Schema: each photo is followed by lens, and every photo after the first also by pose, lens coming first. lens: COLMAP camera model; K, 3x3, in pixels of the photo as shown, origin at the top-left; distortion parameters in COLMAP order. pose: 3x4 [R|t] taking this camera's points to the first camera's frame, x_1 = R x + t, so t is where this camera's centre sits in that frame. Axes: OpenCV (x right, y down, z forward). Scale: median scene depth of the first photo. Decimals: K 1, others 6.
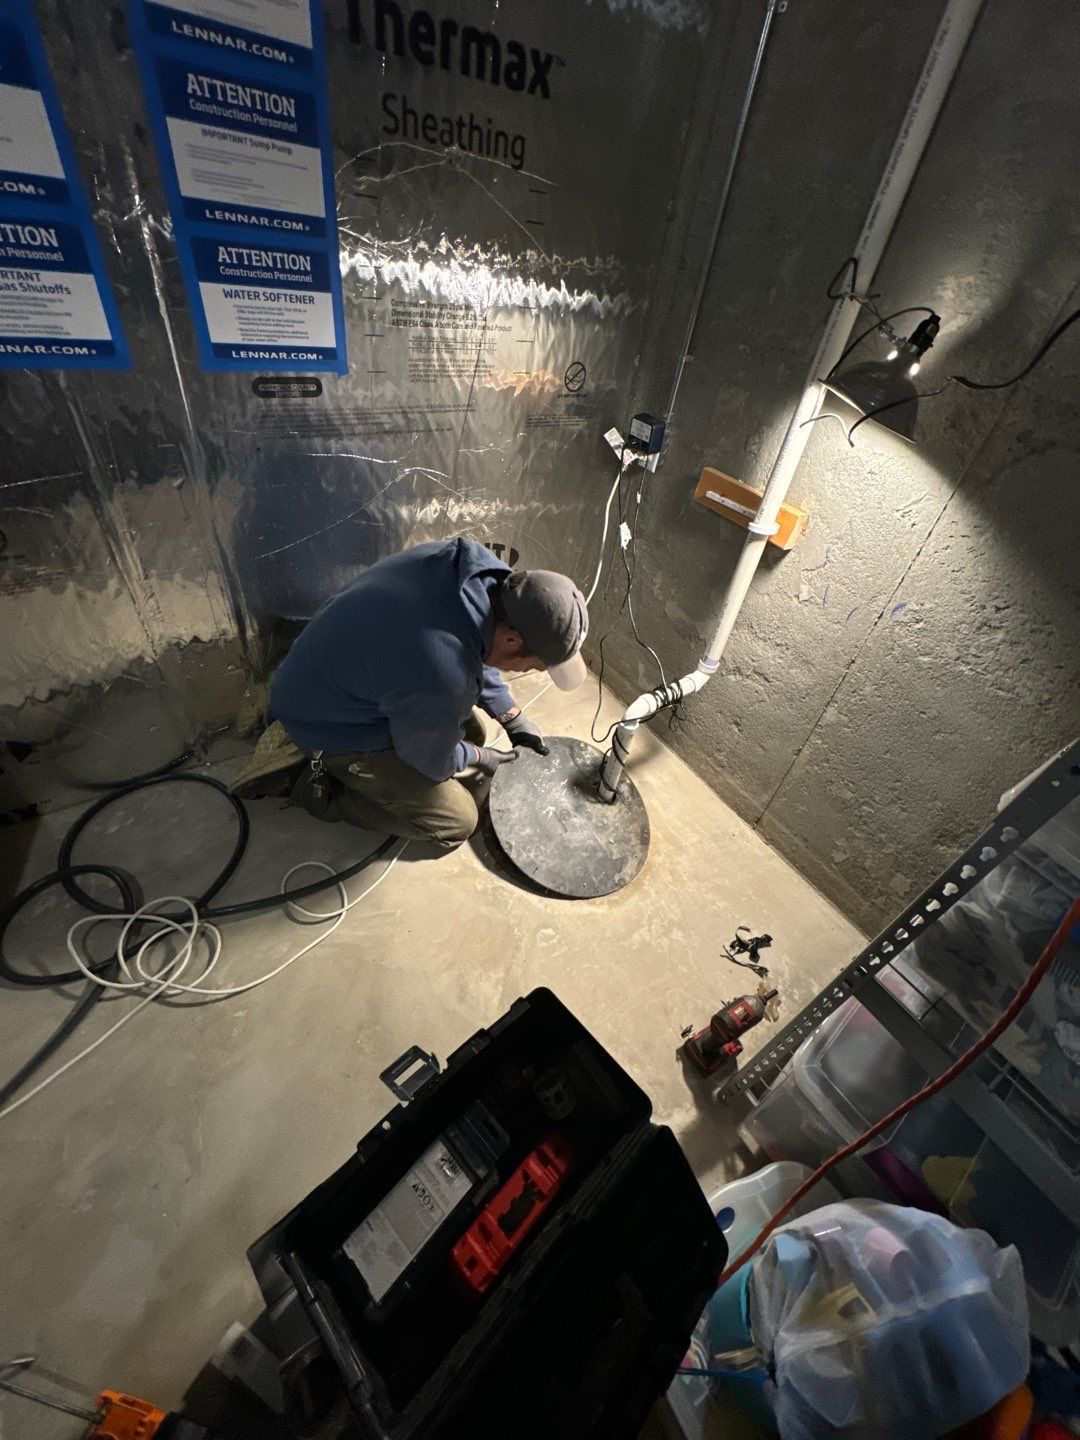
lens RADIAL K [[579.8, 0, 532.7], [0, 579.8, 712.9], [0, 0, 1]] dist [-0.005390, 0.001431]
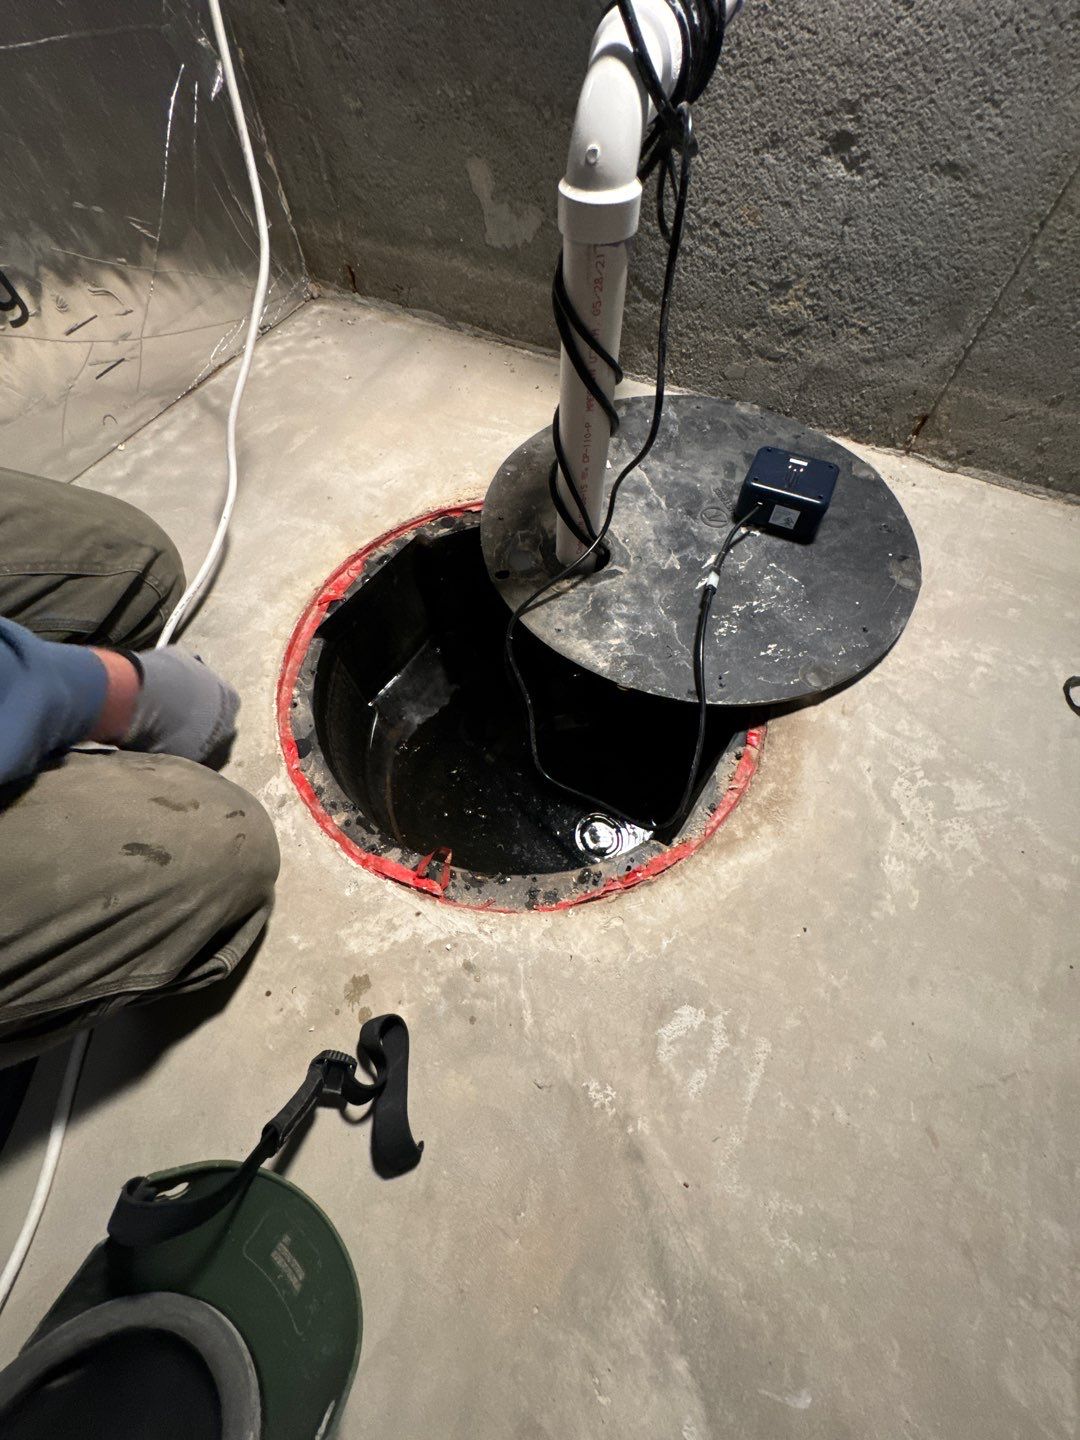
lens RADIAL K [[579.8, 0, 542.9], [0, 579.8, 724.2], [0, 0, 1]] dist [-0.005390, 0.001431]
pose [[0.852688, -0.505334, 0.132520, 0.003092], [0.419621, 0.813600, 0.402460, 0.091879], [-0.311195, -0.287564, 0.905795, 0.734699]]
